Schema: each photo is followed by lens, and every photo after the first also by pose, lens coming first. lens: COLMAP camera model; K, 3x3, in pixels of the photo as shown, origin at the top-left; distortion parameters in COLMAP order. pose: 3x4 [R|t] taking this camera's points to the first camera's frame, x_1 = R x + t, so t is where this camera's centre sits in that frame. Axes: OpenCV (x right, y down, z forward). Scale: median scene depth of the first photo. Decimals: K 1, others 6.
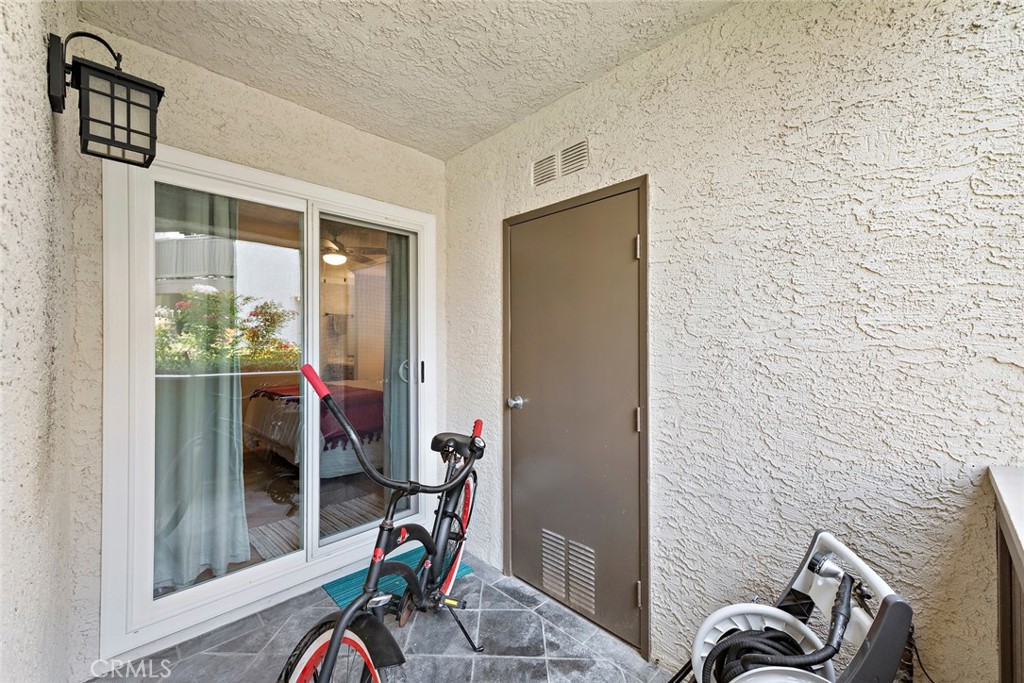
lens RADIAL K [[400.0, 0, 512.0], [0, 400.0, 341.5], [0, 0, 1]] dist [0.002306, -0.000080]
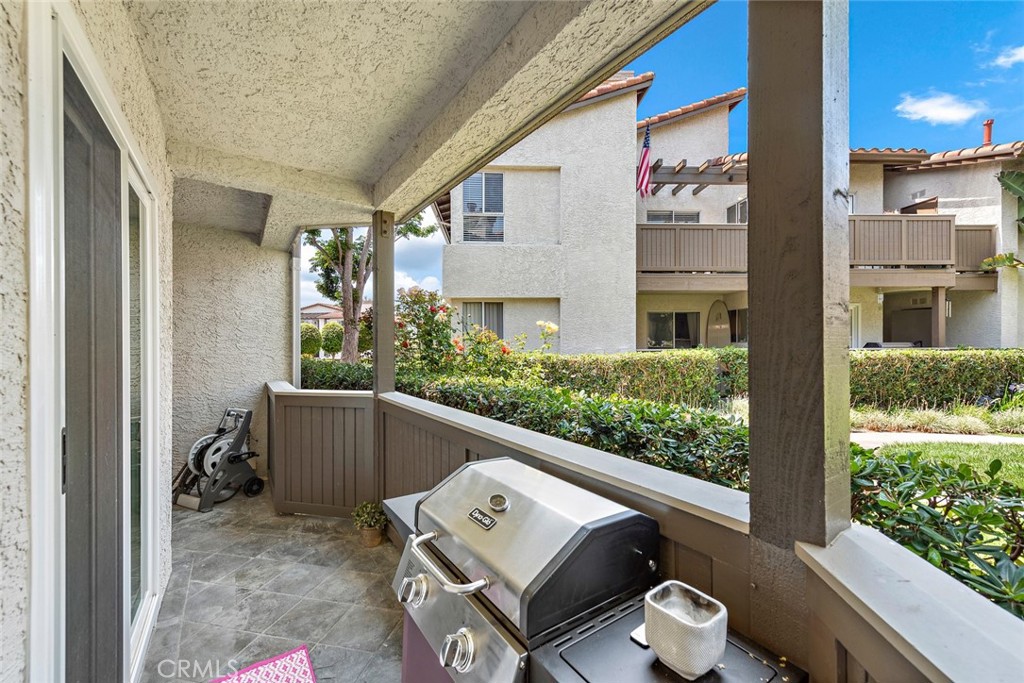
lens RADIAL K [[409.8, 0, 512.0], [0, 409.8, 341.5], [0, 0, 1]] dist [0.011760, -0.000071]
pose [[0.179007, 0.005719, 0.983831, -2.136653], [0.000152, 0.999983, -0.005840, -0.064117], [-0.983848, 0.001195, 0.179004, -1.902149]]
